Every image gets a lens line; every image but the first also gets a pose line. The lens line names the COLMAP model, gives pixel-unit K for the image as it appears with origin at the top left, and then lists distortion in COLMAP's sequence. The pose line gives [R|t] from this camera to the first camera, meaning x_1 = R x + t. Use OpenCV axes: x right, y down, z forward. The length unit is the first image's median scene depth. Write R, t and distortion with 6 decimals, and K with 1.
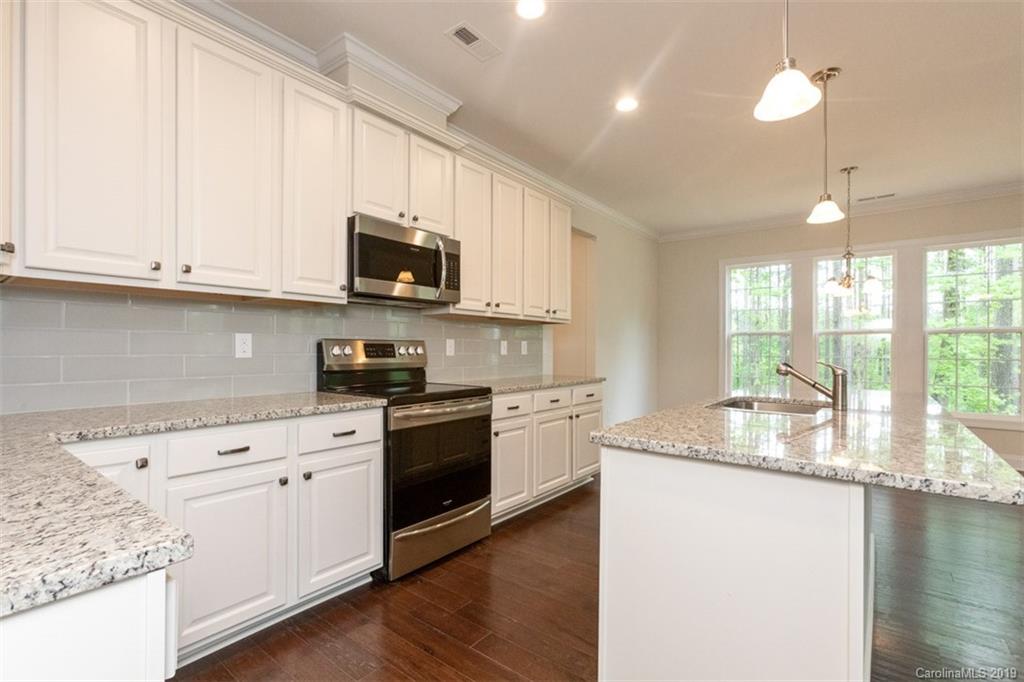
lens RADIAL K [[473.6, 0, 491.6], [0, 473.6, 347.3], [0, 0, 1]] dist [-0.005031, 0.005058]
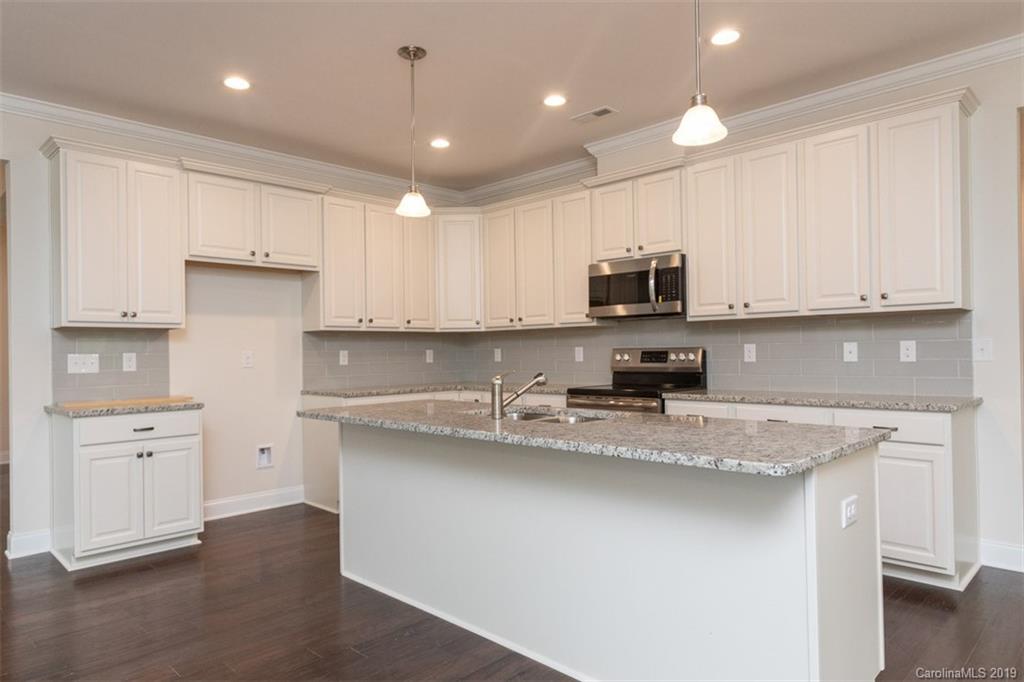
lens RADIAL K [[637.6, 0, 496.6], [0, 637.6, 355.5], [0, 0, 1]] dist [0.032313, 0.002045]
pose [[-0.108520, 0.002392, -0.994091, 1.522106], [0.016651, 0.999861, 0.000589, -0.004559], [0.993955, -0.016488, -0.108545, 0.818564]]
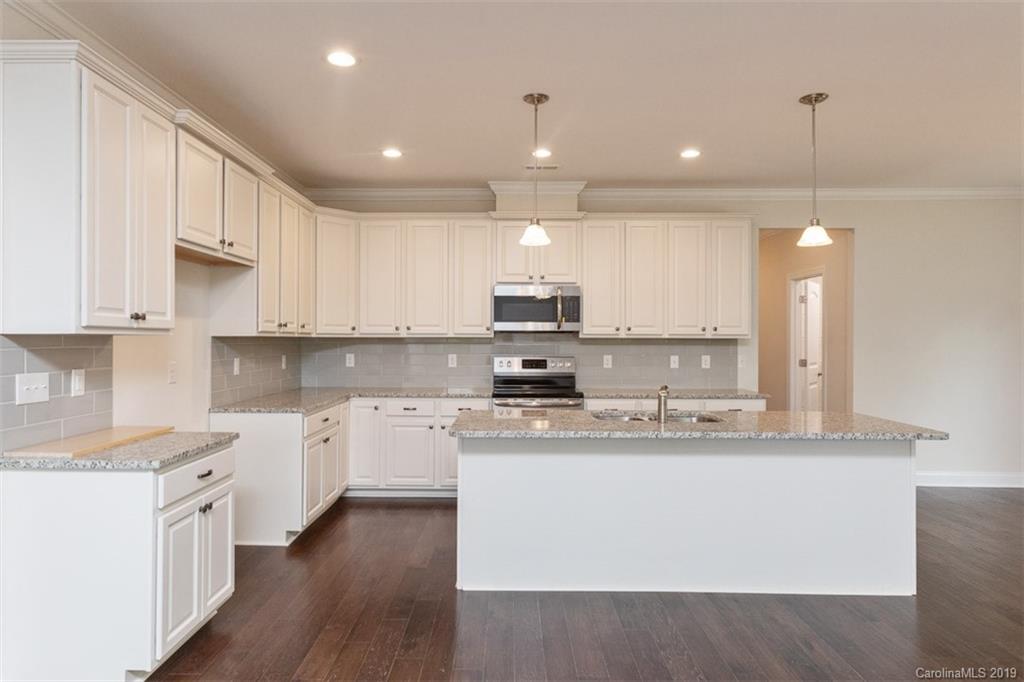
lens RADIAL K [[607.3, 0, 504.0], [0, 607.3, 339.7], [0, 0, 1]] dist [0.003477, 0.001557]
pose [[0.615673, -0.002714, -0.787997, 1.303246], [0.001456, 0.999996, -0.002306, -0.069714], [0.788000, 0.000272, 0.615675, -0.288547]]
